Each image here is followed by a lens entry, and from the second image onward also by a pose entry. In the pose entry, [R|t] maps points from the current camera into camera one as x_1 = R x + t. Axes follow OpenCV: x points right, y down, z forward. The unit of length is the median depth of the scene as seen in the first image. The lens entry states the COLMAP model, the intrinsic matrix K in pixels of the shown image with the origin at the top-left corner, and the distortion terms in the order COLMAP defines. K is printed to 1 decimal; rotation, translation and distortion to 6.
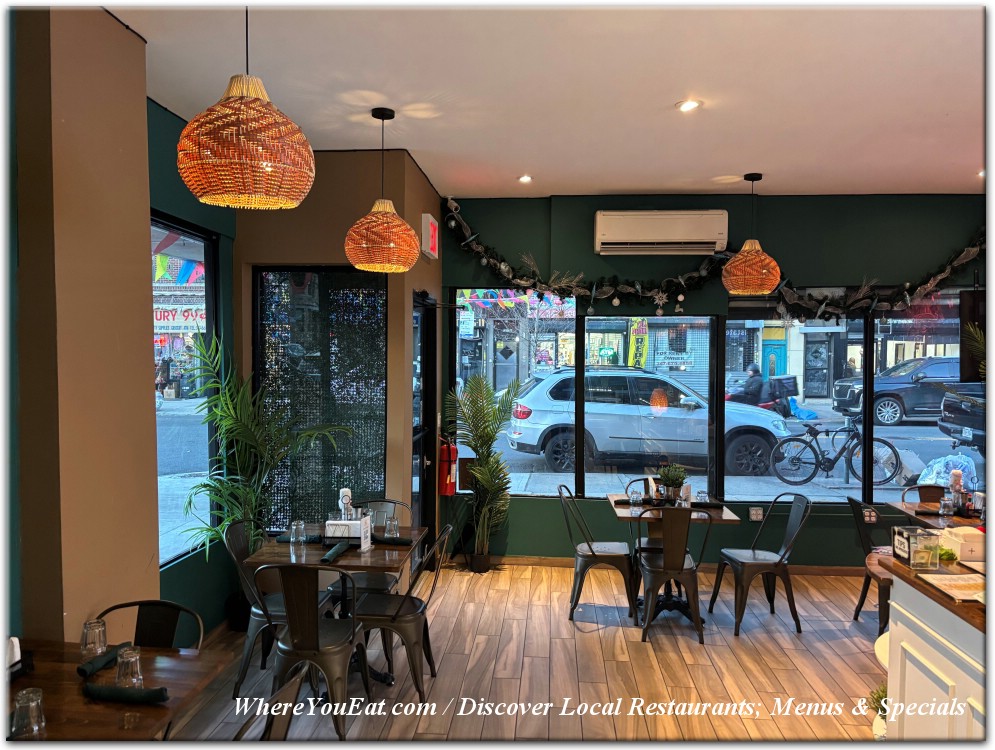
lens RADIAL K [[741.3, 0, 497.8], [0, 741.3, 375.9], [0, 0, 1]] dist [0.055197, -0.049135]
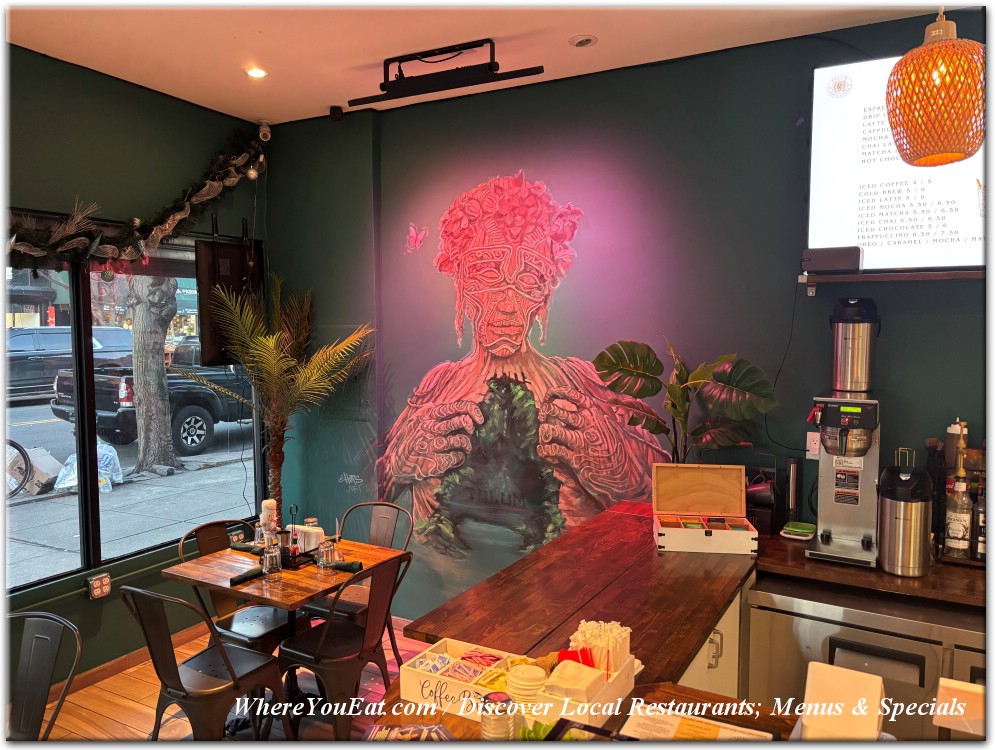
lens RADIAL K [[741.3, 0, 530.4], [0, 741.3, 392.2], [0, 0, 1]] dist [0.055197, -0.049135]
pose [[0.397669, -0.077761, 0.914228, 0.074273], [0.019528, 0.996894, 0.076298, -0.017100], [-0.917321, -0.012489, 0.397952, 0.420826]]
